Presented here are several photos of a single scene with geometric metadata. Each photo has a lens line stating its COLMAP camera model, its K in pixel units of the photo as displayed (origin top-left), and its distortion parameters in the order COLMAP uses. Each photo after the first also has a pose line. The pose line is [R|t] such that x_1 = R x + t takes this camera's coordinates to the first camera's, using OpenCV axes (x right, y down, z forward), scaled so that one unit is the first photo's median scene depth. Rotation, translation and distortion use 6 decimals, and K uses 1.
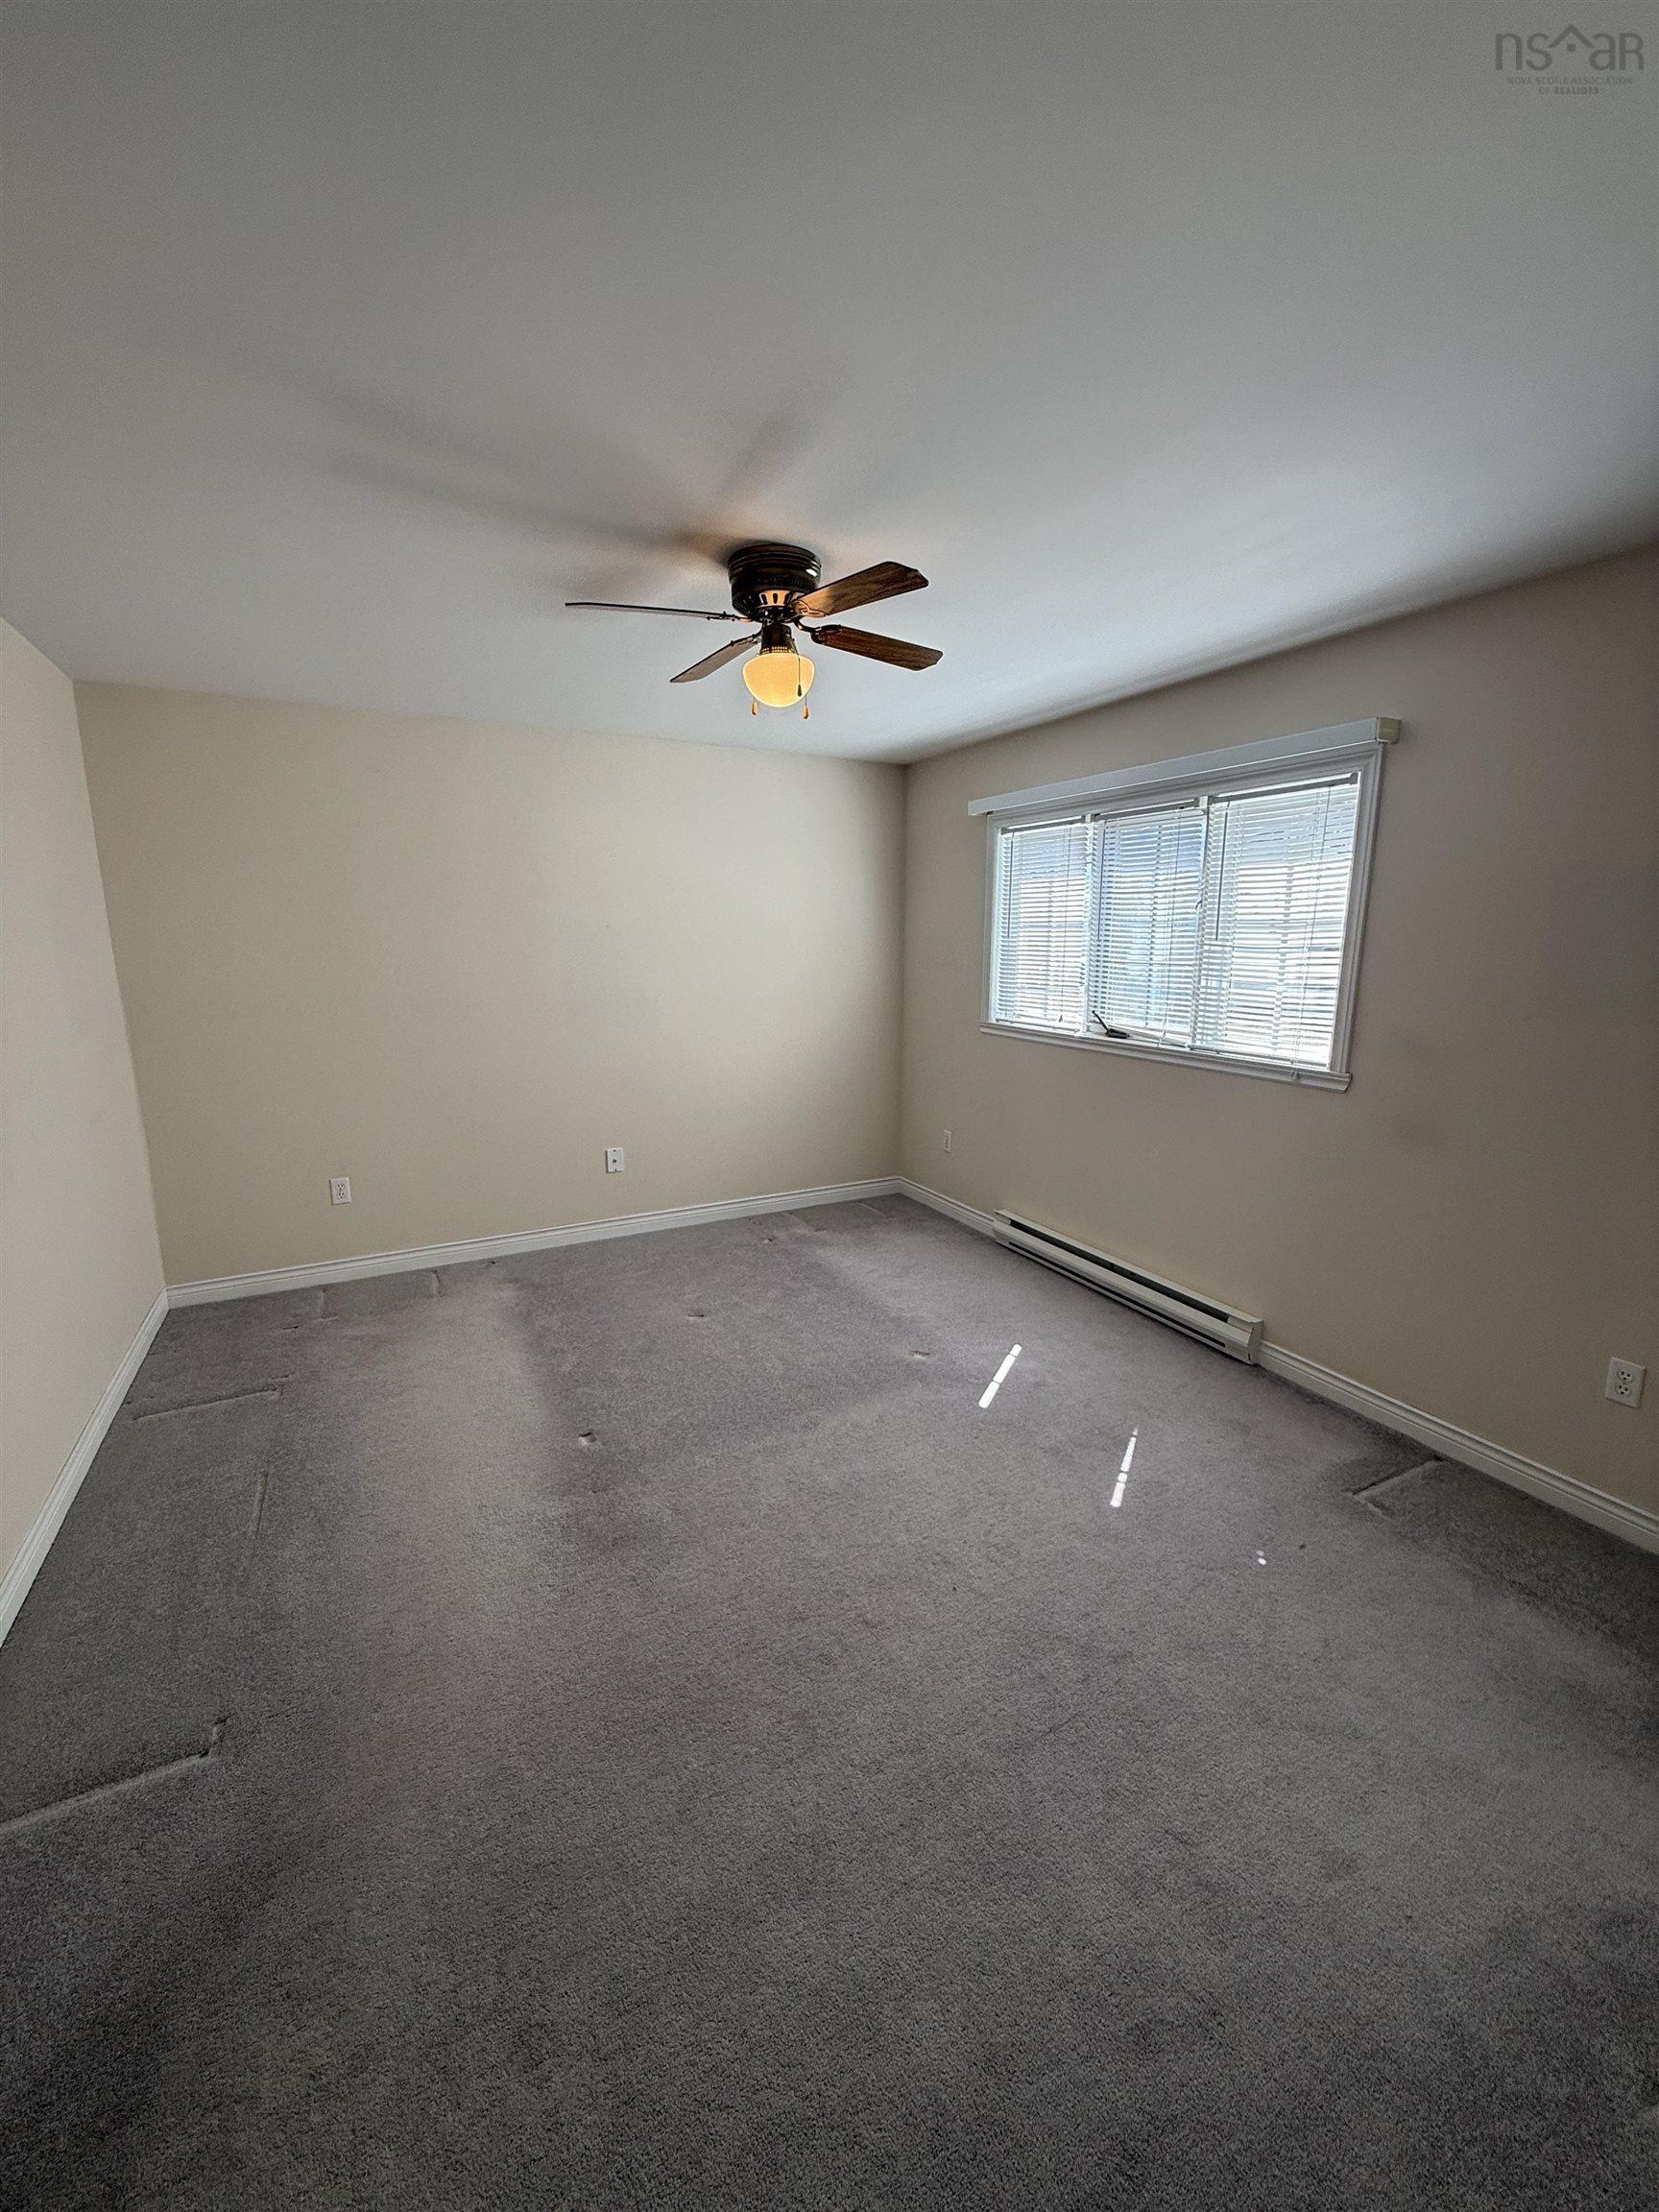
lens RADIAL K [[882.0, 0, 825.0], [0, 882.0, 1104.0], [0, 0, 1]] dist [0.001744, 0.000125]
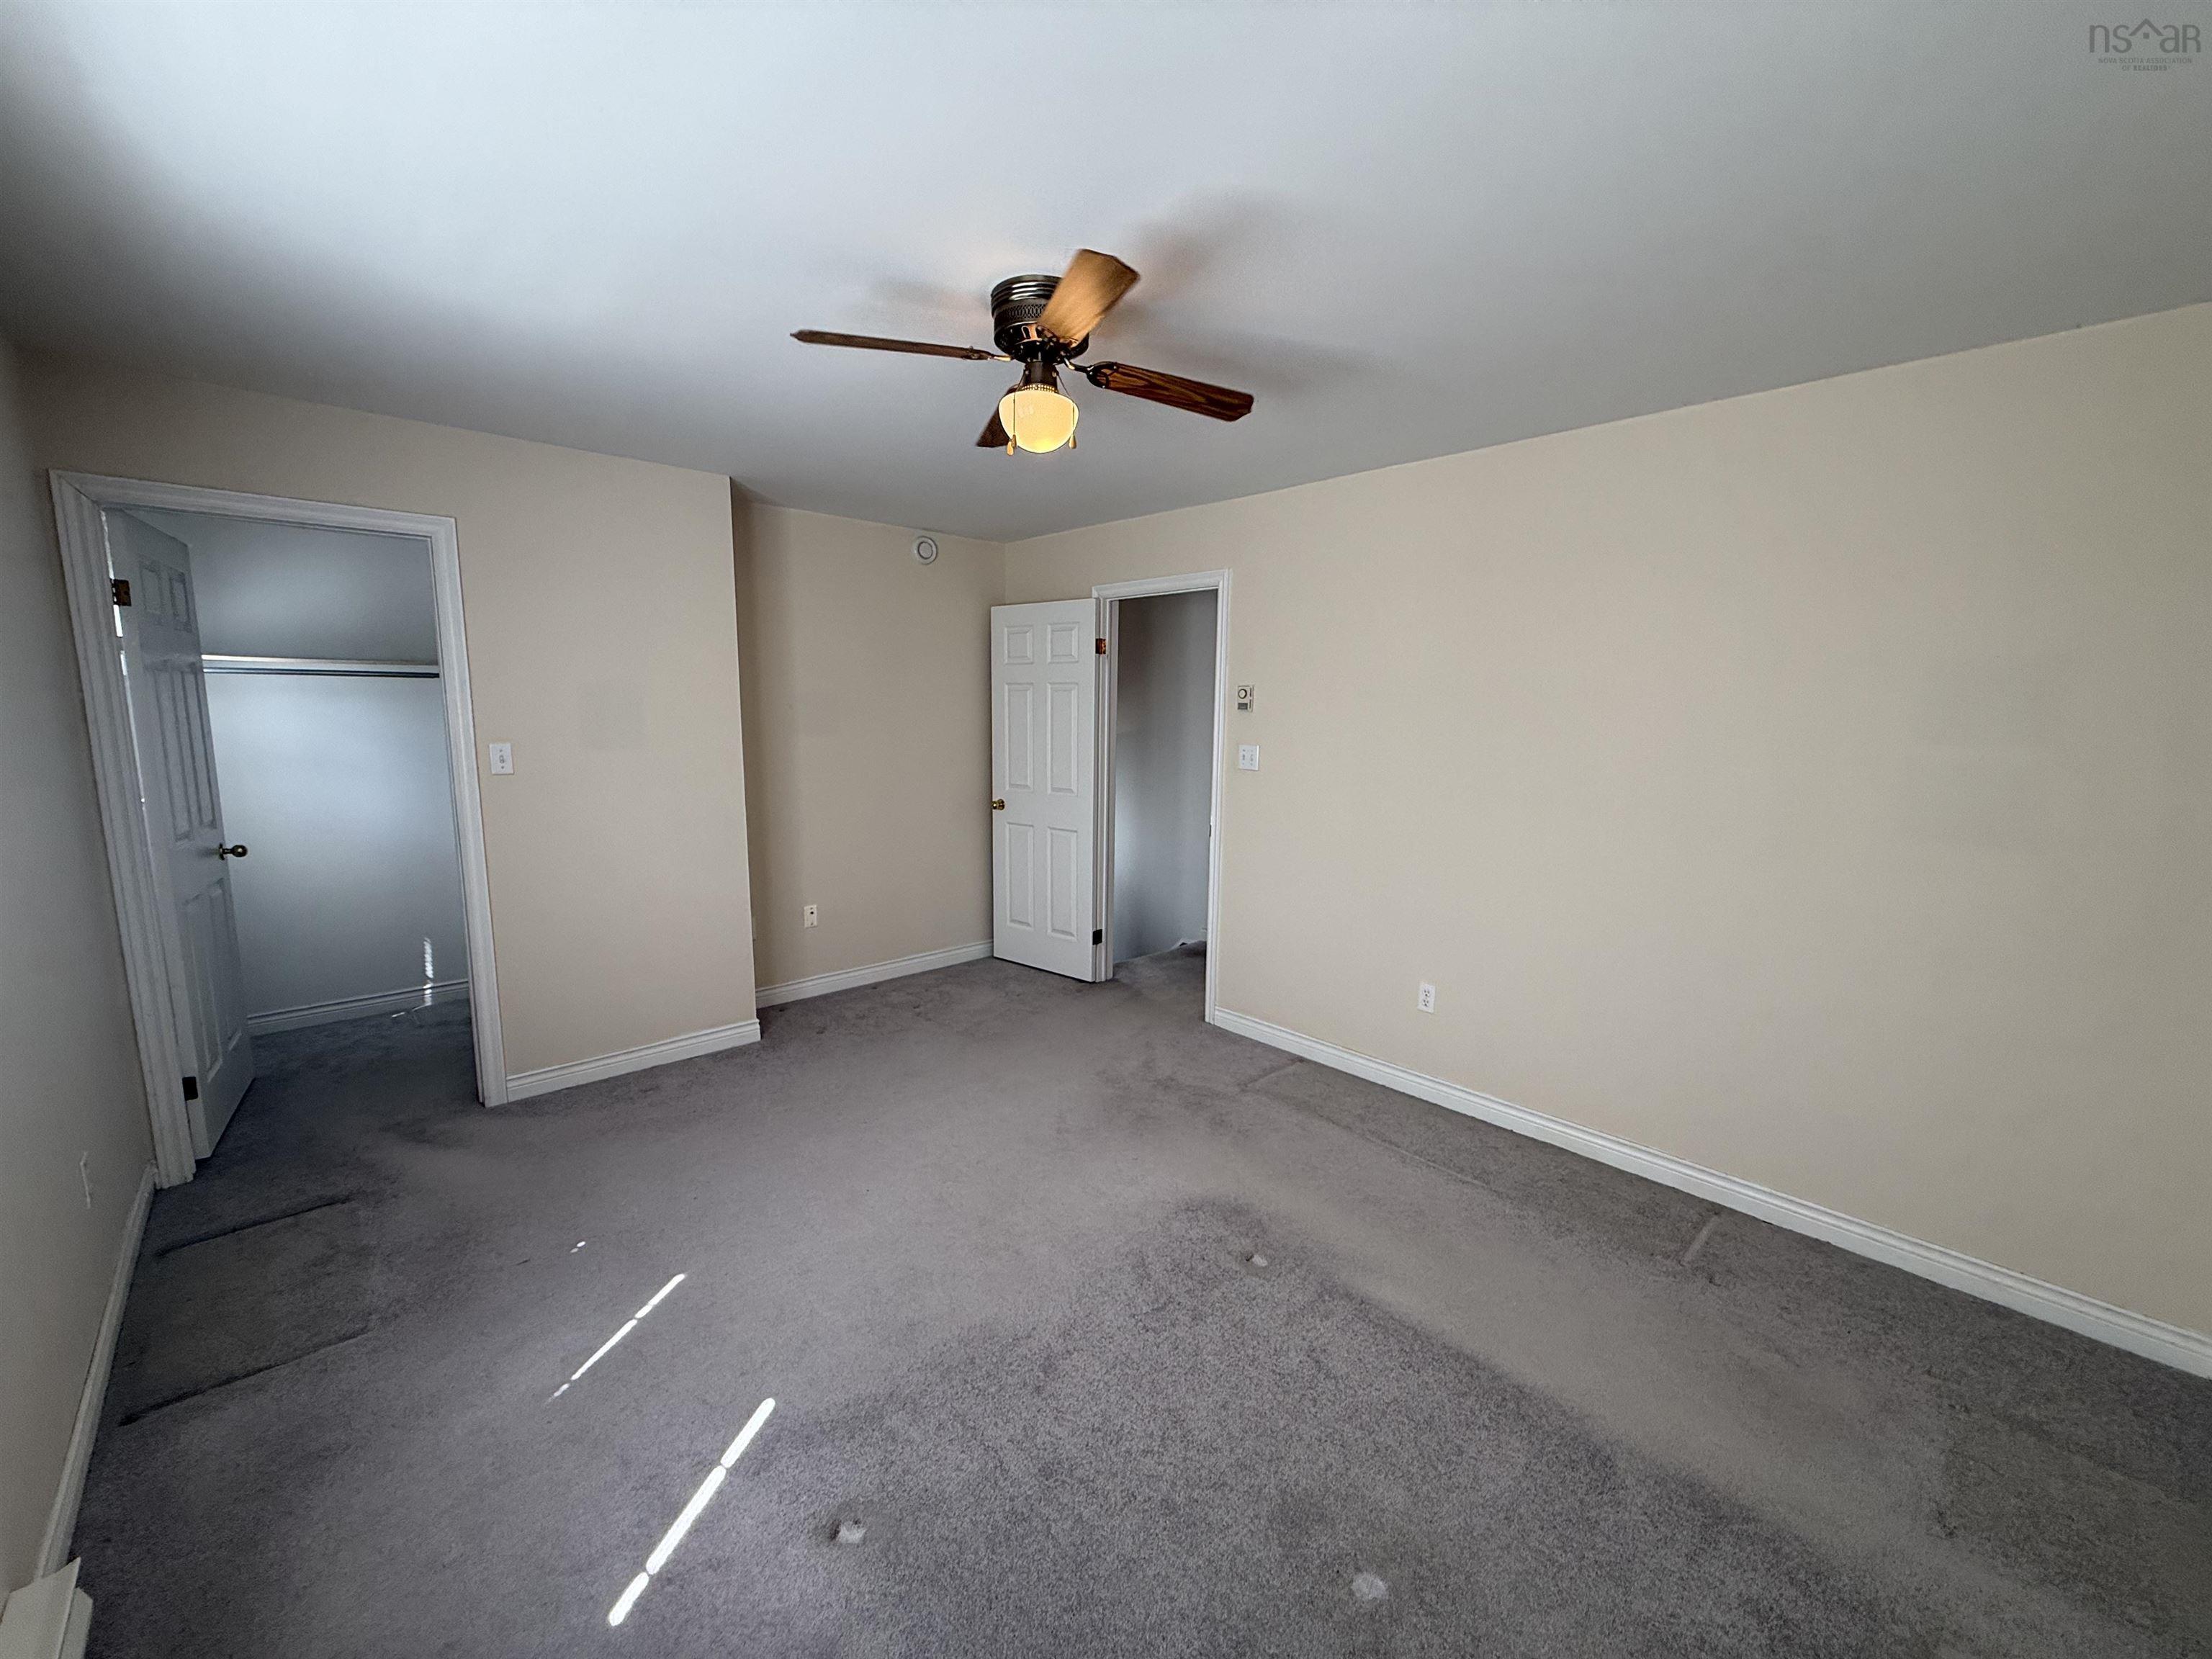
lens RADIAL K [[882.0, 0, 1106.0], [0, 882.0, 829.5], [0, 0, 1]] dist [0.001744, 0.000125]
pose [[-0.964875, 0.027410, -0.261275, 0.083206], [-0.060216, 0.944988, 0.321513, -0.247458], [0.255715, 0.325953, -0.910145, 1.301580]]
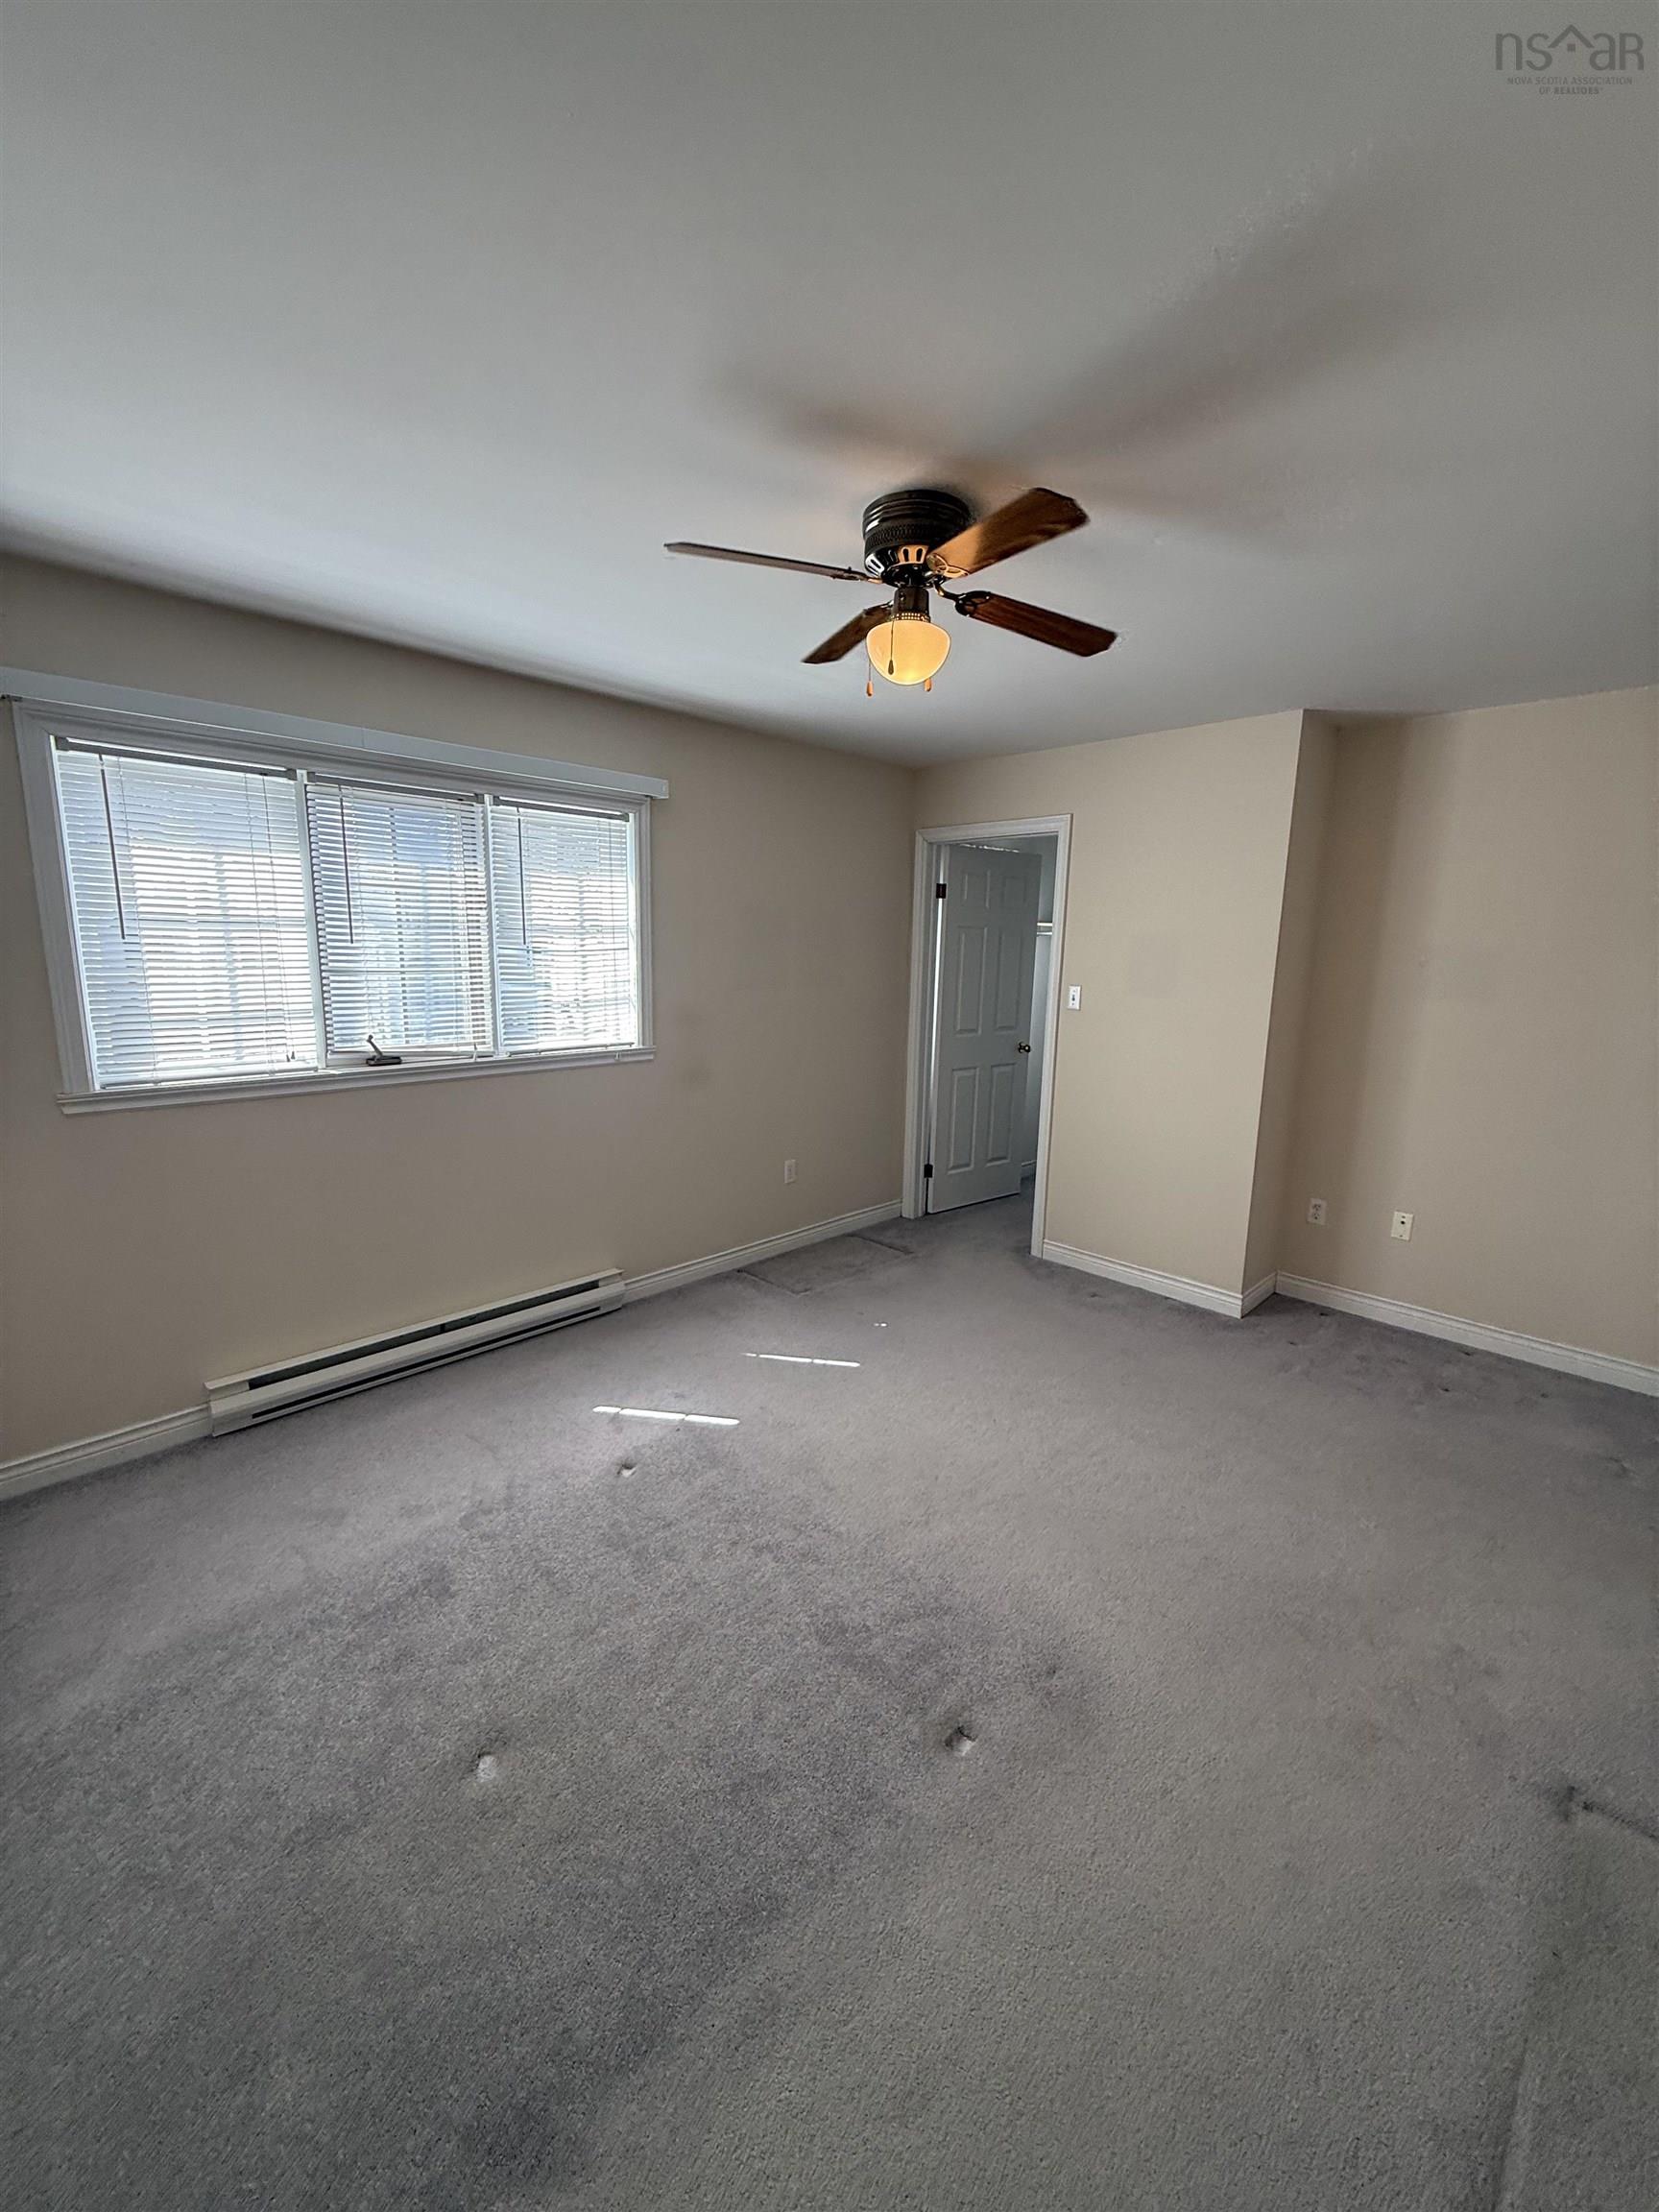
lens RADIAL K [[882.0, 0, 825.0], [0, 882.0, 1104.0], [0, 0, 1]] dist [0.001744, 0.000125]
pose [[-0.295708, -0.180064, 0.938155, -0.604294], [0.164961, 0.957696, 0.235810, -0.180893], [-0.940928, 0.224490, -0.253495, 0.917065]]
